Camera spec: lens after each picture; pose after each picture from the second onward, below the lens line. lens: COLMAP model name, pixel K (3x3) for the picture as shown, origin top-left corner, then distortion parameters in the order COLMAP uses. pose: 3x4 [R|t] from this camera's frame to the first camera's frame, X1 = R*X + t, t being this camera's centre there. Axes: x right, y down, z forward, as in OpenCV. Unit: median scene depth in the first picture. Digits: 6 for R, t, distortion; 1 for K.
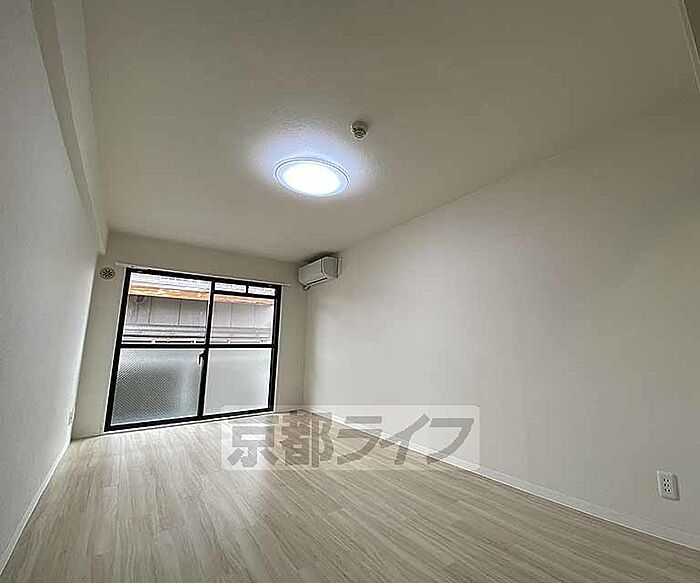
lens RADIAL K [[311.4, 0, 350.0], [0, 311.4, 291.5], [0, 0, 1]] dist [0.000349, -0.000075]
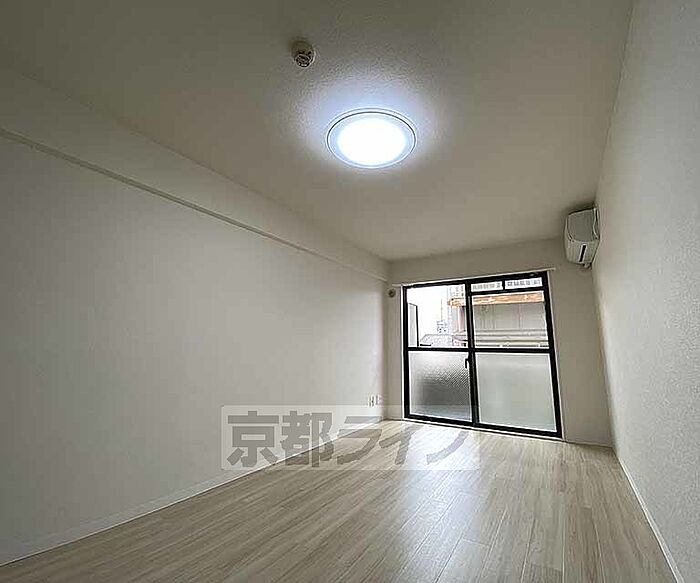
lens RADIAL K [[317.3, 0, 379.7], [0, 317.3, 281.7], [0, 0, 1]] dist [-0.000712, -0.000286]
pose [[0.407534, -0.185494, -0.894152, 0.326131], [0.148850, 0.979551, -0.135367, 0.053361], [0.900977, -0.077928, 0.426811, 0.310807]]
